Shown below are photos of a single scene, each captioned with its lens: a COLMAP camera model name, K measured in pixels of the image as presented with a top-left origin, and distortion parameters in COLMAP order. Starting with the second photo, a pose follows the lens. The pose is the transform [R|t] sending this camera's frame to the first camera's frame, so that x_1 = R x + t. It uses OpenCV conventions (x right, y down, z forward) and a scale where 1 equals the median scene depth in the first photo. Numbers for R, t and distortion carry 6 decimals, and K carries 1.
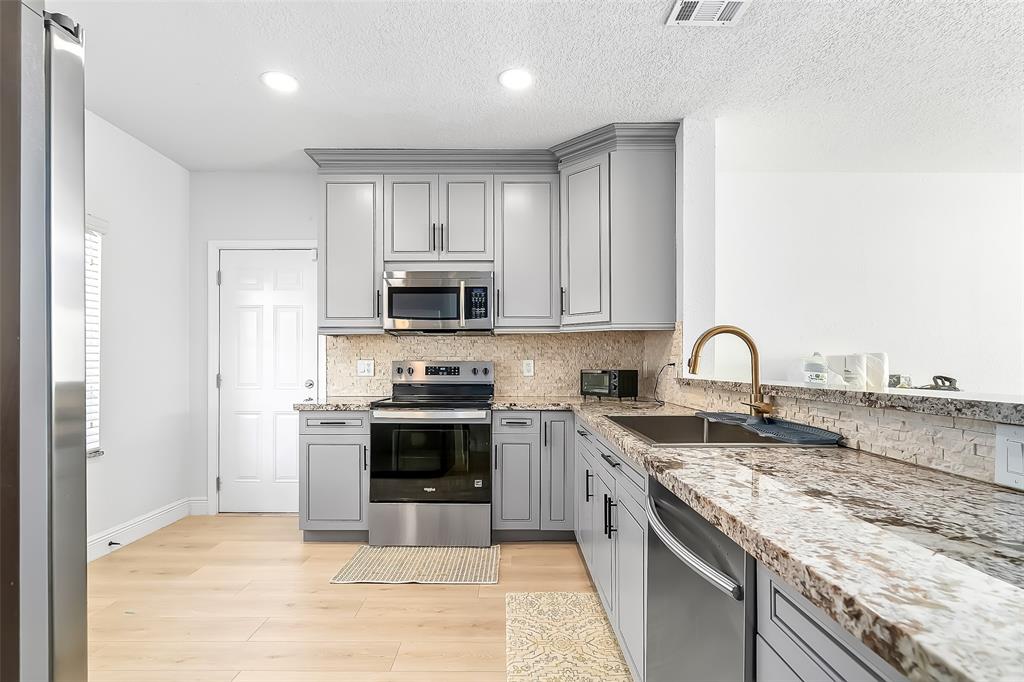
lens RADIAL K [[487.7, 0, 516.8], [0, 487.7, 359.4], [0, 0, 1]] dist [-0.002030, 0.000531]
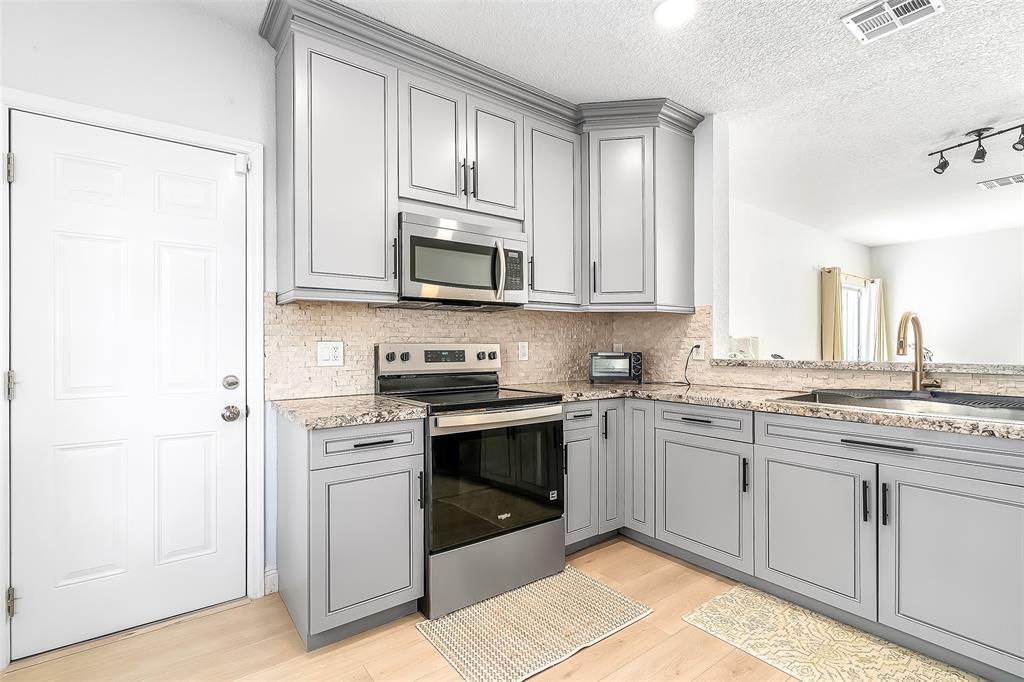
lens RADIAL K [[474.2, 0, 512.0], [0, 474.2, 341.0], [0, 0, 1]] dist [0.001509, 0.000343]
pose [[0.807920, 0.002277, 0.589288, -0.589893], [-0.001393, 0.999997, -0.001953, 0.001481], [-0.589291, 0.000757, 0.807921, 0.406515]]
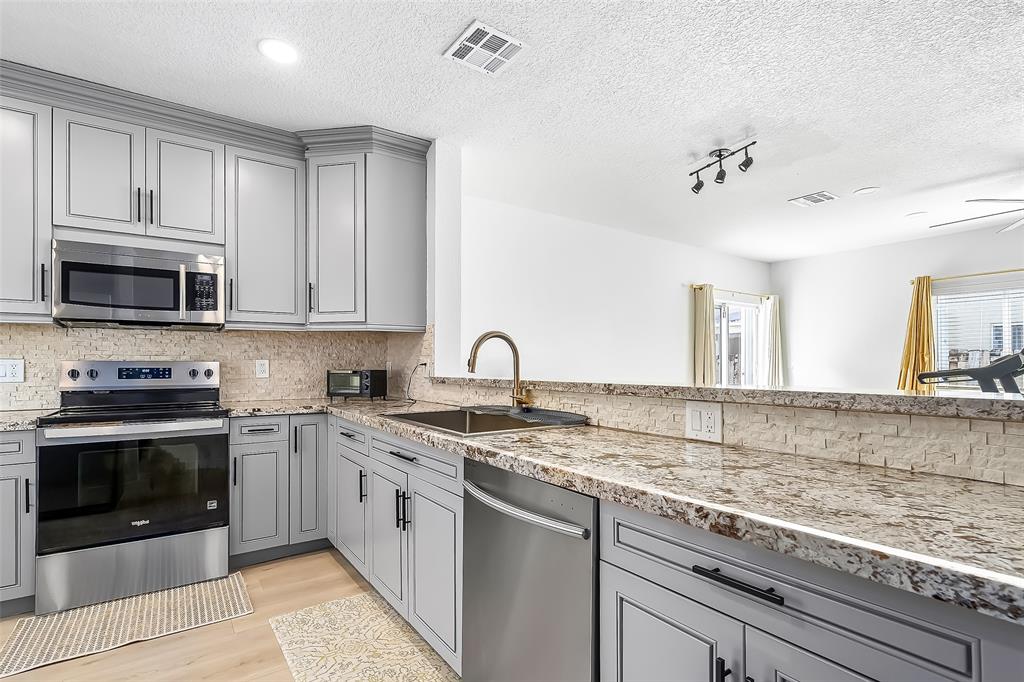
lens RADIAL K [[490.2, 0, 511.0], [0, 490.2, 357.5], [0, 0, 1]] dist [-0.001554, -0.000029]
pose [[0.824404, 0.003967, 0.565987, -0.132312], [-0.002128, 0.999990, -0.003909, -0.000782], [-0.565997, 0.002019, 0.824405, 0.000267]]
